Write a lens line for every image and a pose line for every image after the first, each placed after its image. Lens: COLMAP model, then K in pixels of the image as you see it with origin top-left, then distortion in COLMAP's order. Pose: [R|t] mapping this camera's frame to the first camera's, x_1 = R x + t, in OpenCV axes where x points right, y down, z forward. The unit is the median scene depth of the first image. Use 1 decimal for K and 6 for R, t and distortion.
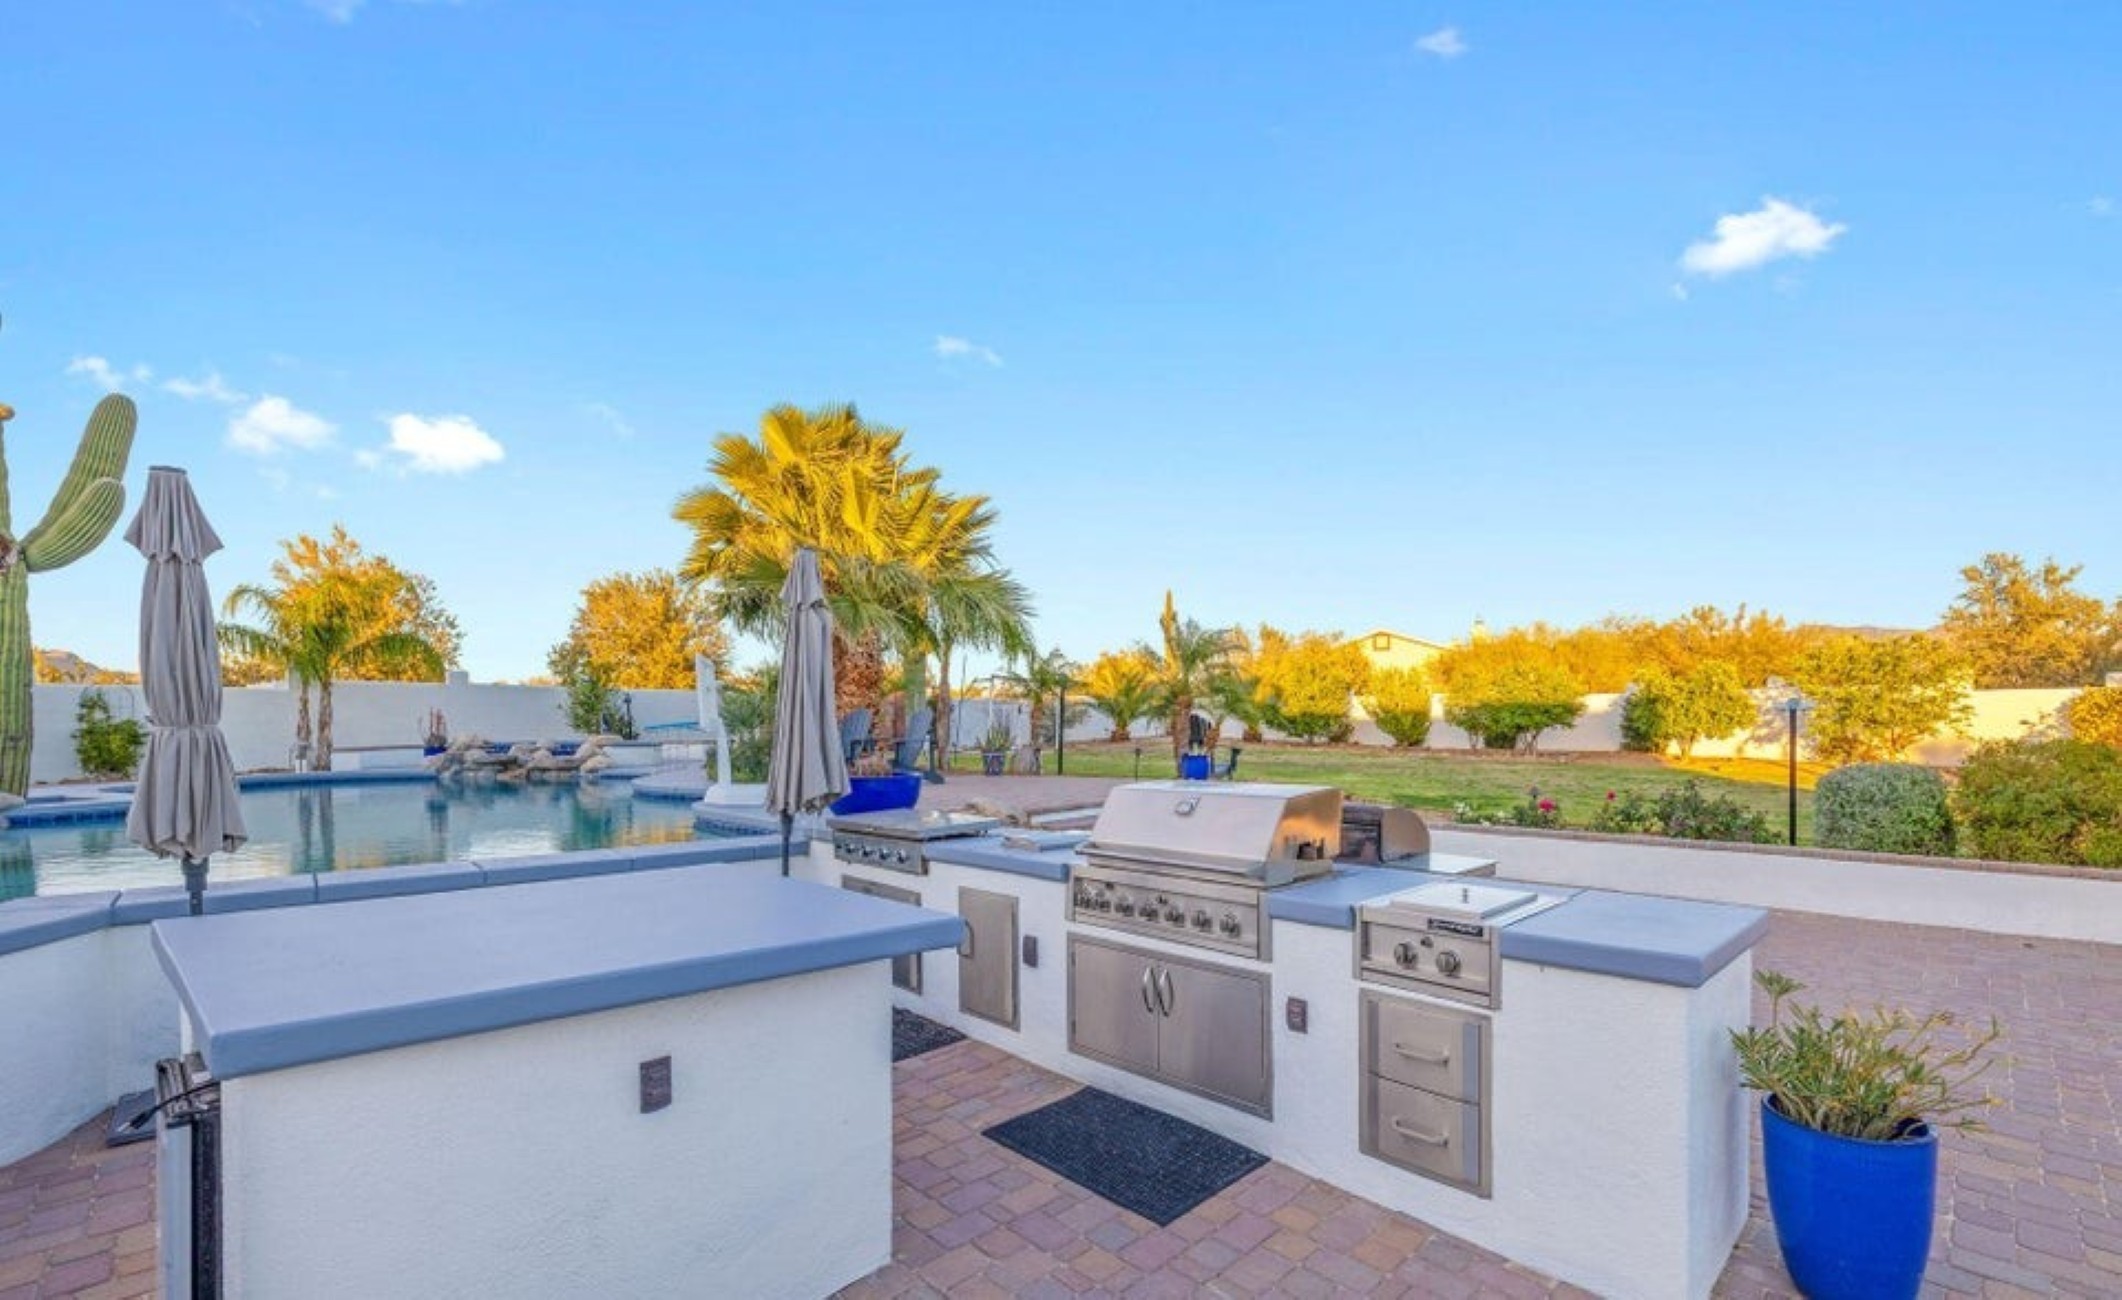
lens RADIAL K [[914.4, 0, 1068.5], [0, 914.4, 742.6], [0, 0, 1]] dist [-0.000270, -0.000757]
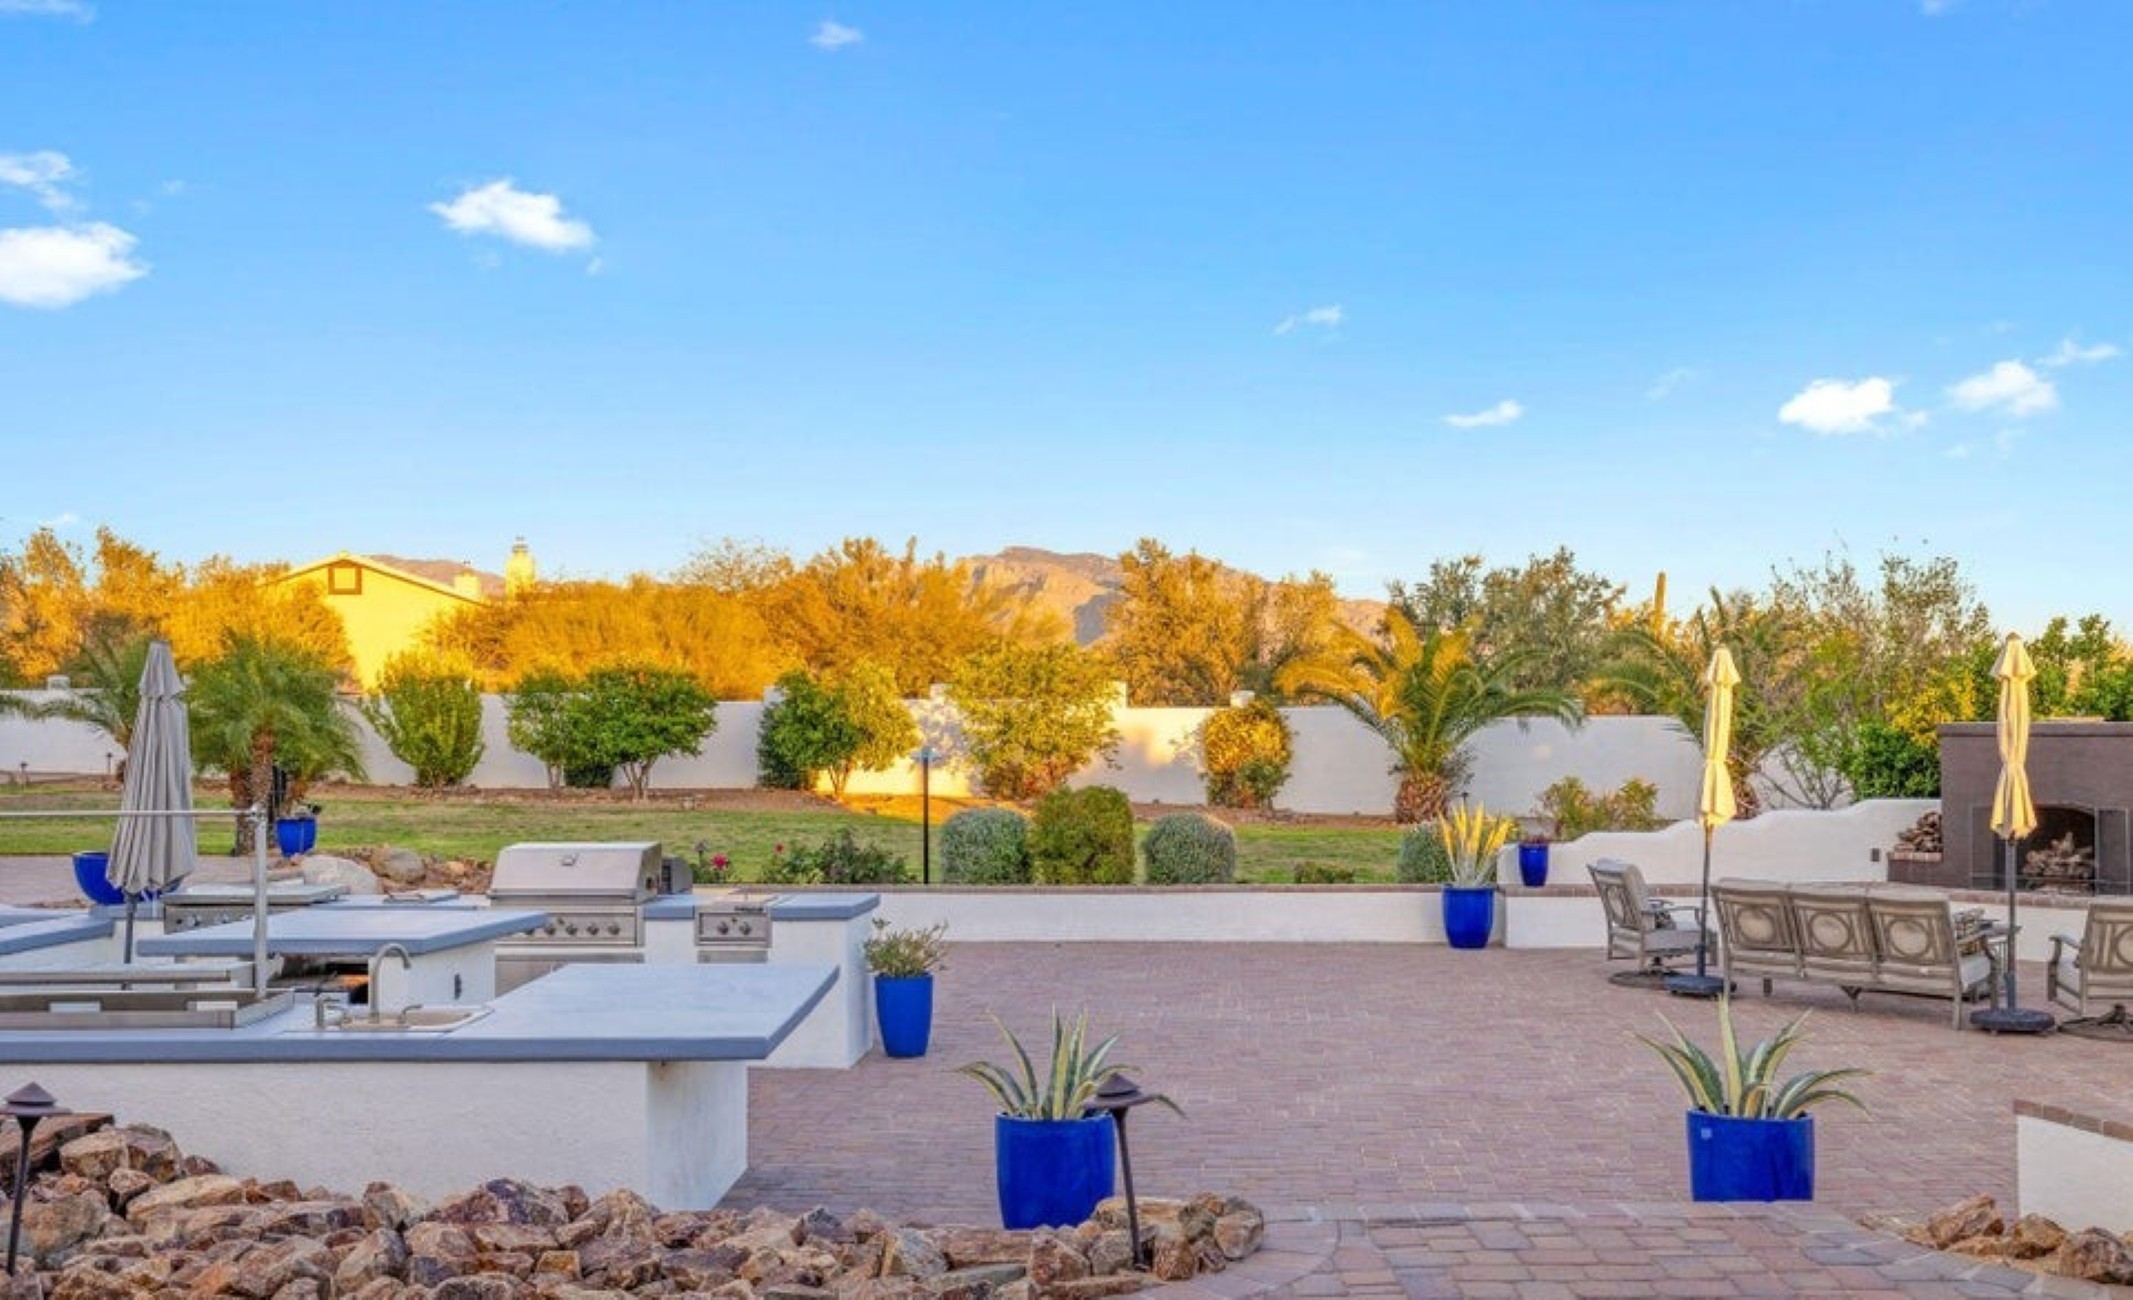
lens RADIAL K [[2912.0, 0, 1067.3], [0, 2912.0, 652.0], [0, 0, 1]] dist [-0.017269, 0.000000]
pose [[0.781203, 0.002304, 0.624273, -0.680814], [0.015688, 0.999605, -0.023321, -0.045288], [-0.624080, 0.028012, 0.780858, -0.999814]]
